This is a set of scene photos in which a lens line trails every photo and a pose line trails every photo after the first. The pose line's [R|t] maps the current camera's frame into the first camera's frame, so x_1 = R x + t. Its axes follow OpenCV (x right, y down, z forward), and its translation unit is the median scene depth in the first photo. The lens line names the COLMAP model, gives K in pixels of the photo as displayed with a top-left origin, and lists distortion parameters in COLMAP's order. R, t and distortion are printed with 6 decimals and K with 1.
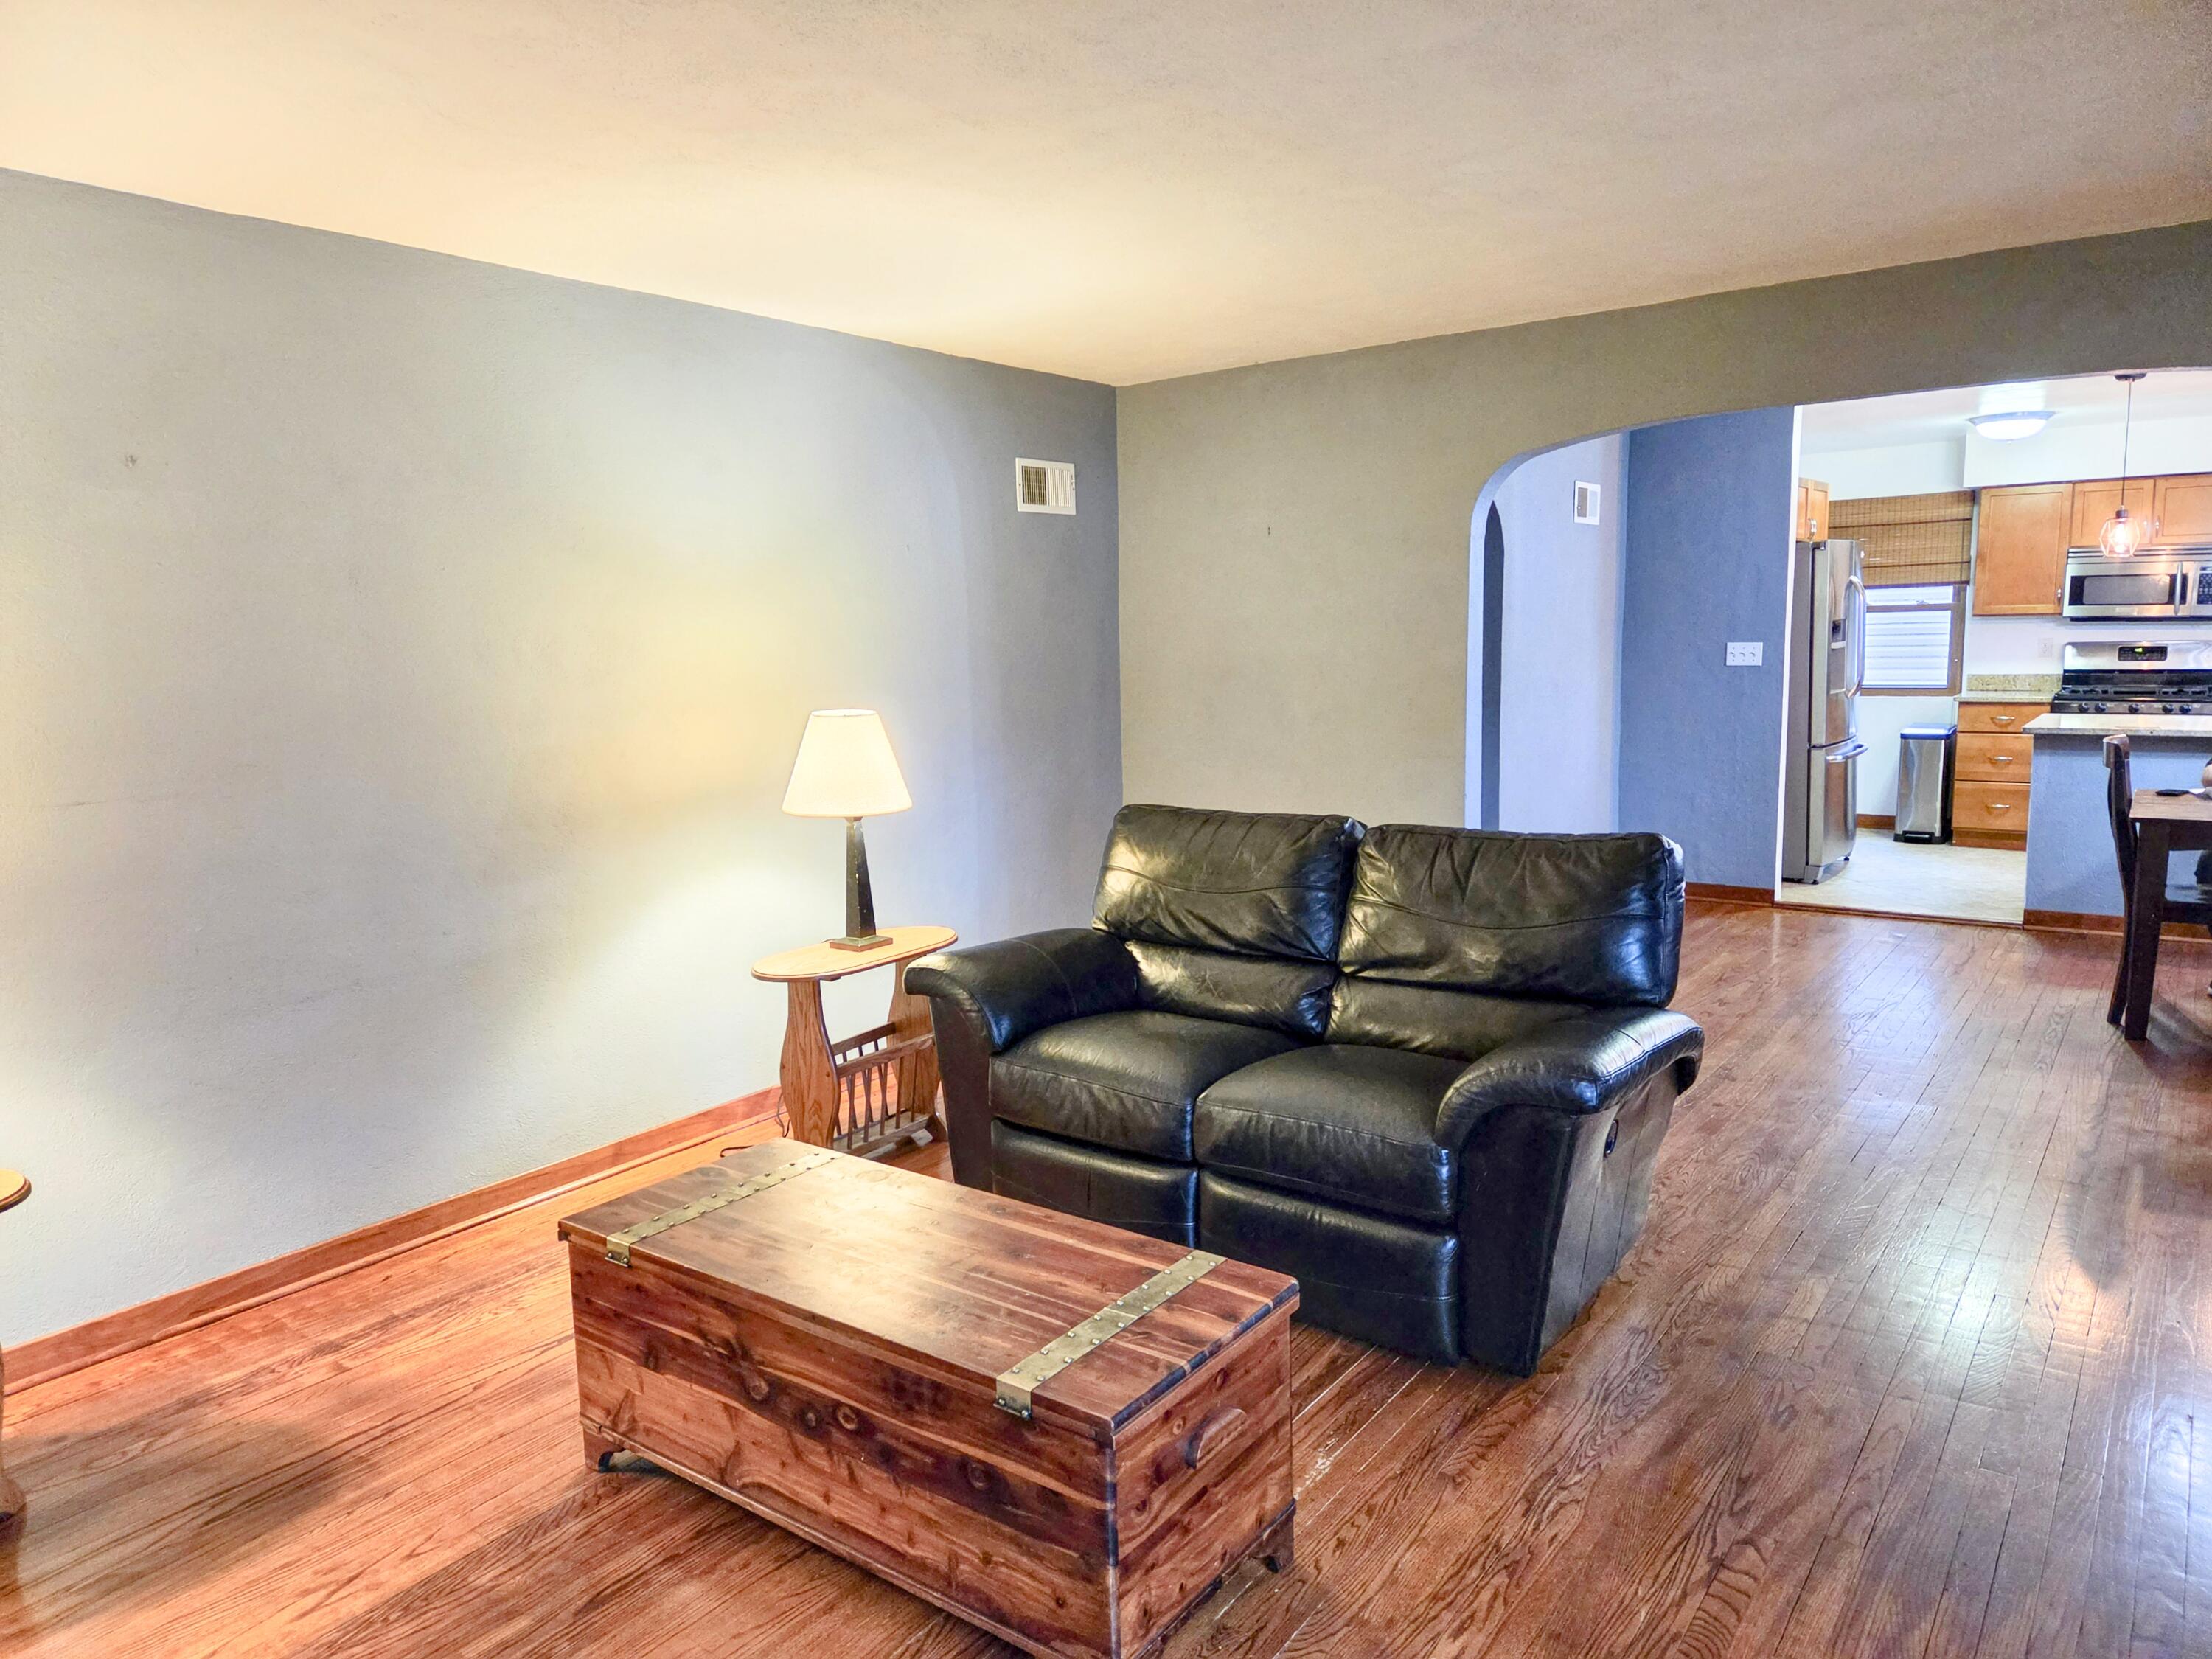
lens RADIAL K [[1479.7, 0, 1106.0], [0, 1479.7, 829.5], [0, 0, 1]] dist [0.033508, -0.005555]
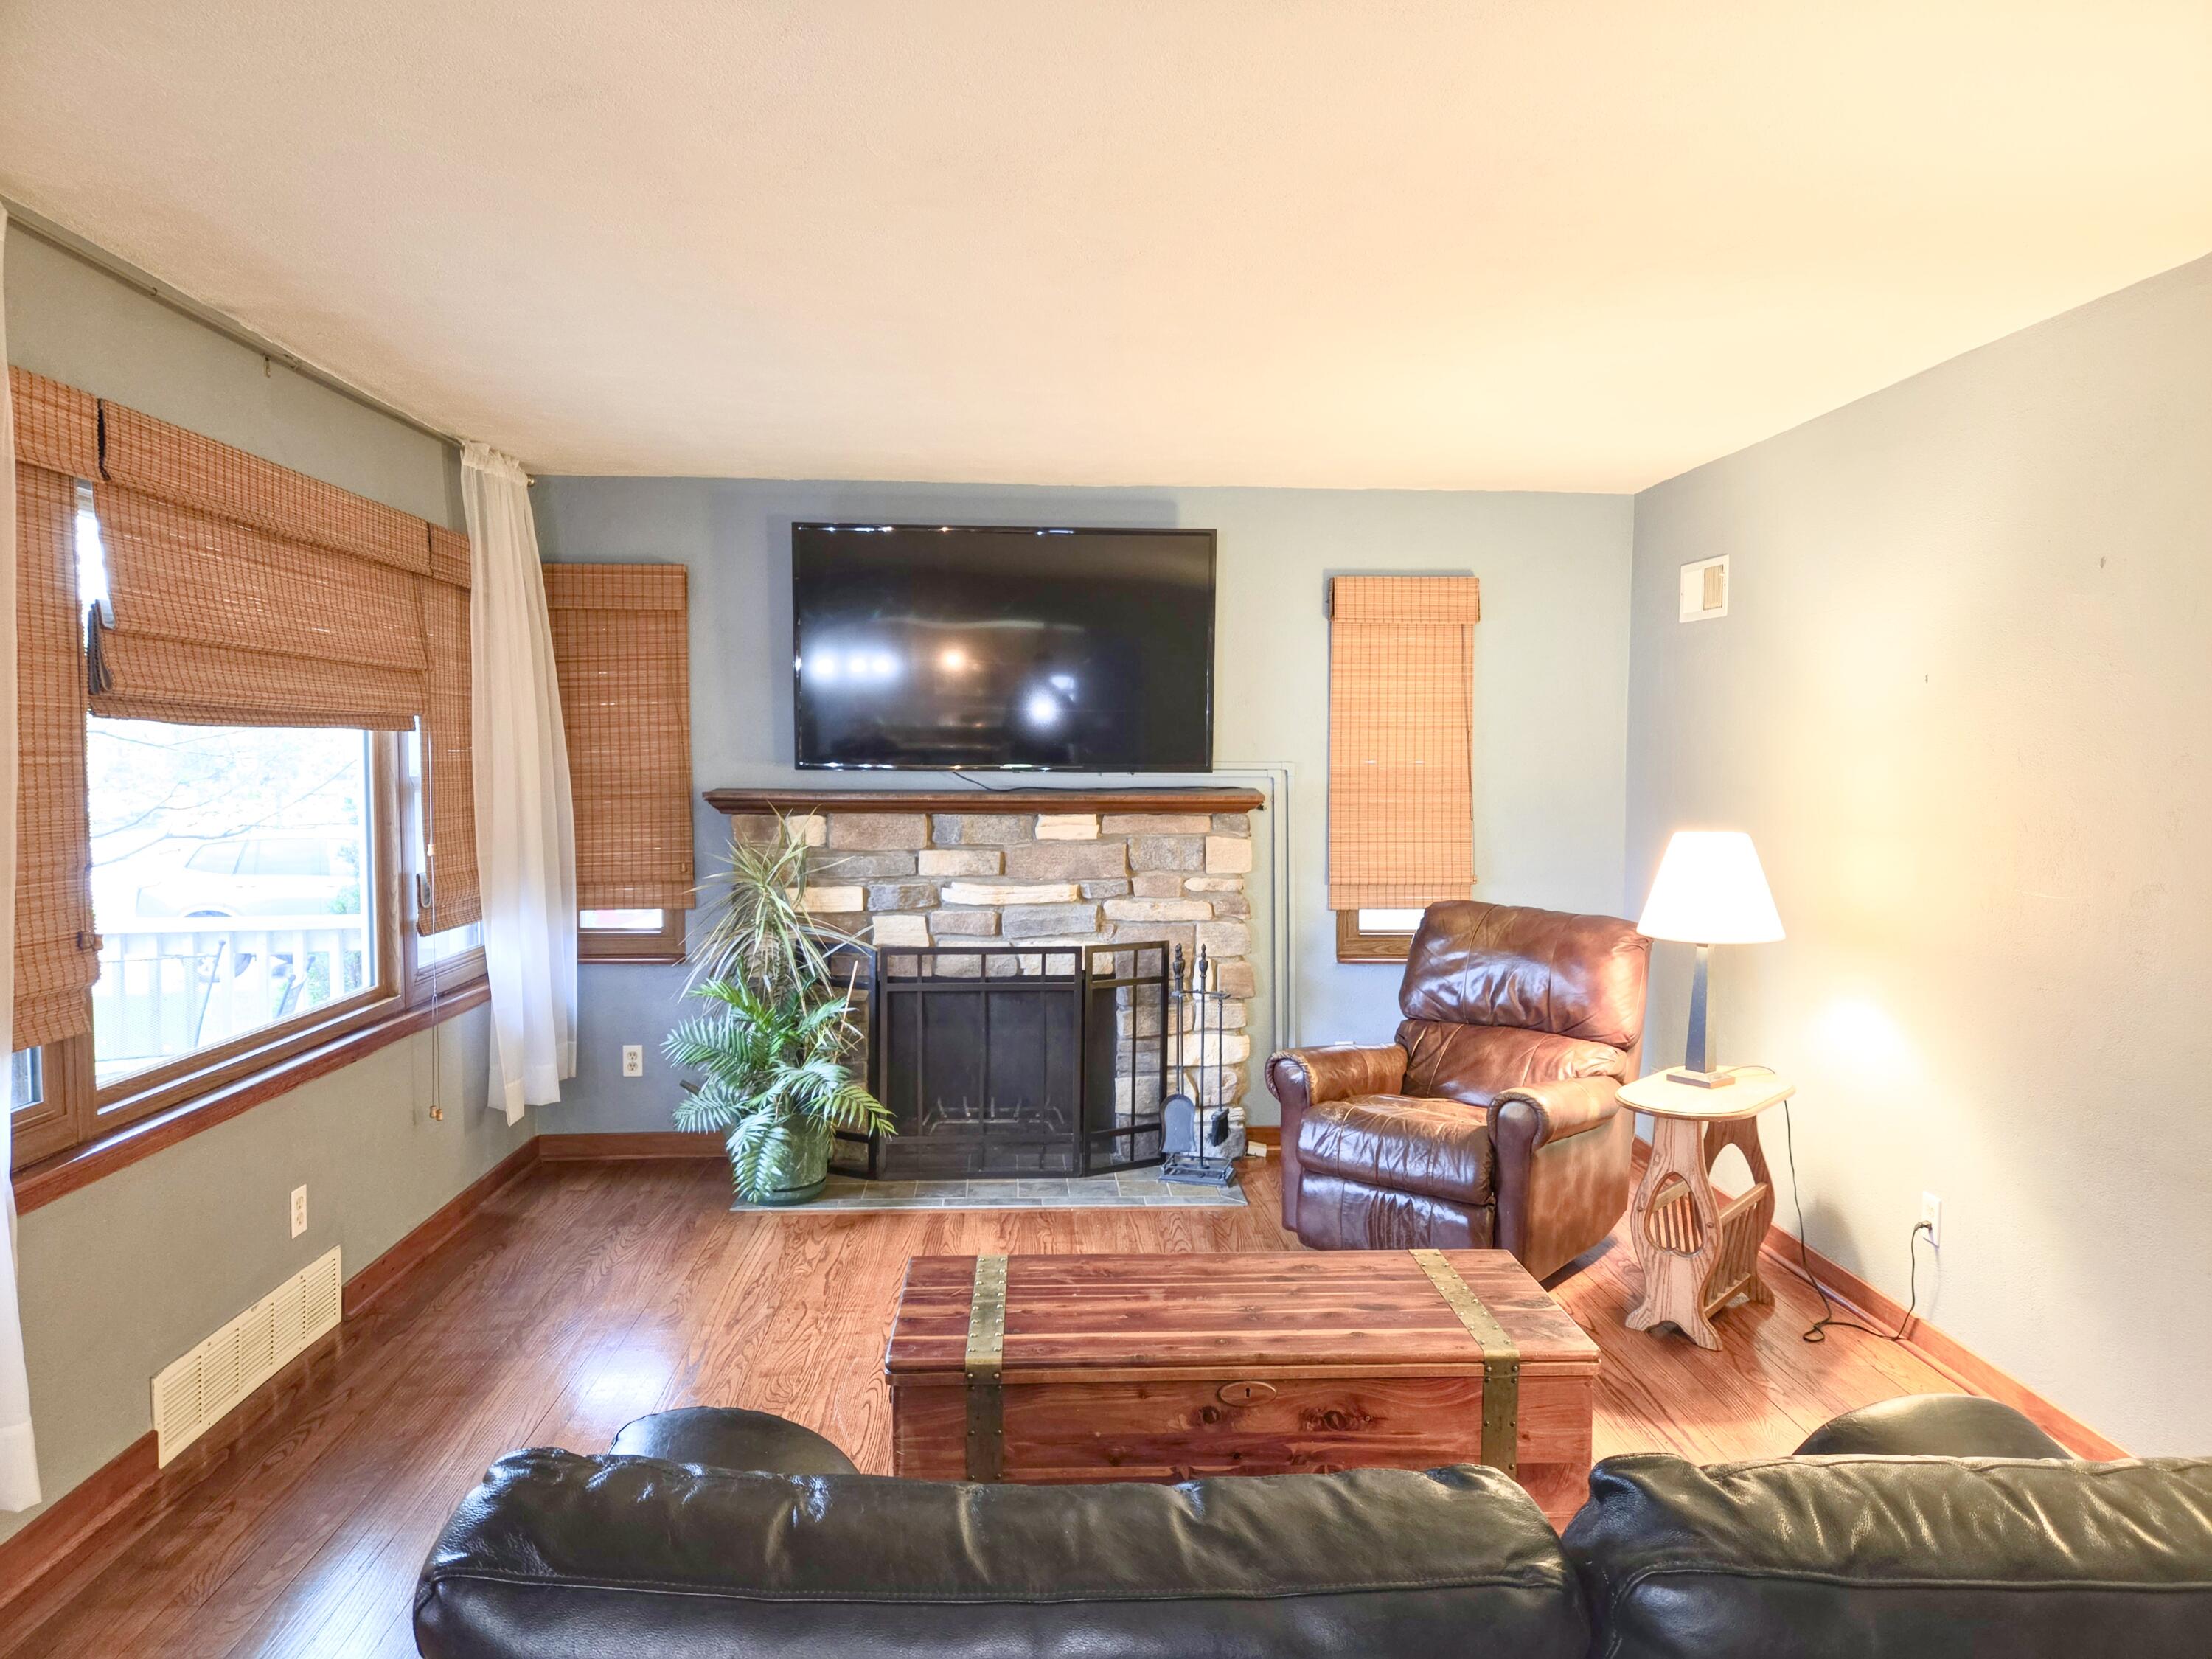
lens RADIAL K [[1479.7, 0, 1106.0], [0, 1479.7, 829.5], [0, 0, 1]] dist [0.033508, -0.005555]
pose [[-0.772442, 0.051968, -0.632956, 0.645847], [-0.071862, 0.983093, 0.168414, -0.256594], [0.631007, 0.175575, -0.755648, 1.784287]]
